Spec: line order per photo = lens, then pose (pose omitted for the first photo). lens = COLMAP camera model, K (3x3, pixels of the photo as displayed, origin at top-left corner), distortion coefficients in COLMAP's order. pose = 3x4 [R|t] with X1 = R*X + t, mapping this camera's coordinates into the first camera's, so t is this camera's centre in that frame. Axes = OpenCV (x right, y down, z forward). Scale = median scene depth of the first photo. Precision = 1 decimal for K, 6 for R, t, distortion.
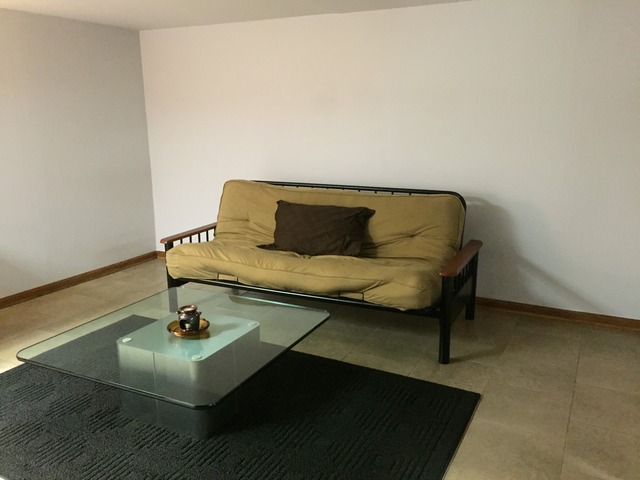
lens RADIAL K [[543.9, 0, 320.0], [0, 543.9, 240.0], [0, 0, 1]] dist [0.017814, 0.005337]
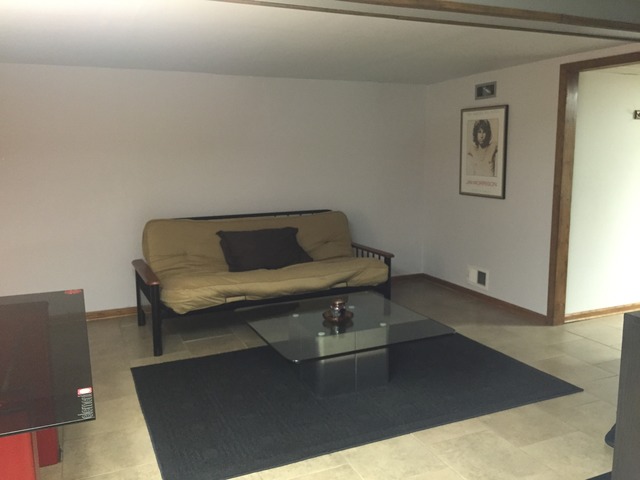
lens RADIAL K [[543.9, 0, 320.0], [0, 543.9, 240.0], [0, 0, 1]] dist [0.017814, 0.005337]
pose [[0.628547, -0.125927, 0.767510, -0.899702], [0.182732, 0.983094, 0.011650, -0.032196], [-0.756001, 0.132926, 0.640931, 0.120286]]
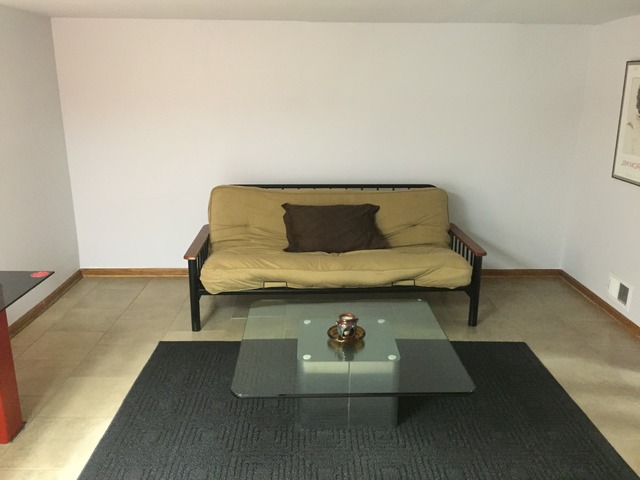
lens RADIAL K [[543.9, 0, 320.0], [0, 543.9, 240.0], [0, 0, 1]] dist [0.017814, 0.005337]
pose [[0.881324, -0.115596, 0.458155, -0.546368], [0.095152, 0.993168, 0.067546, -0.074220], [-0.462833, -0.015936, 0.886302, 0.052553]]
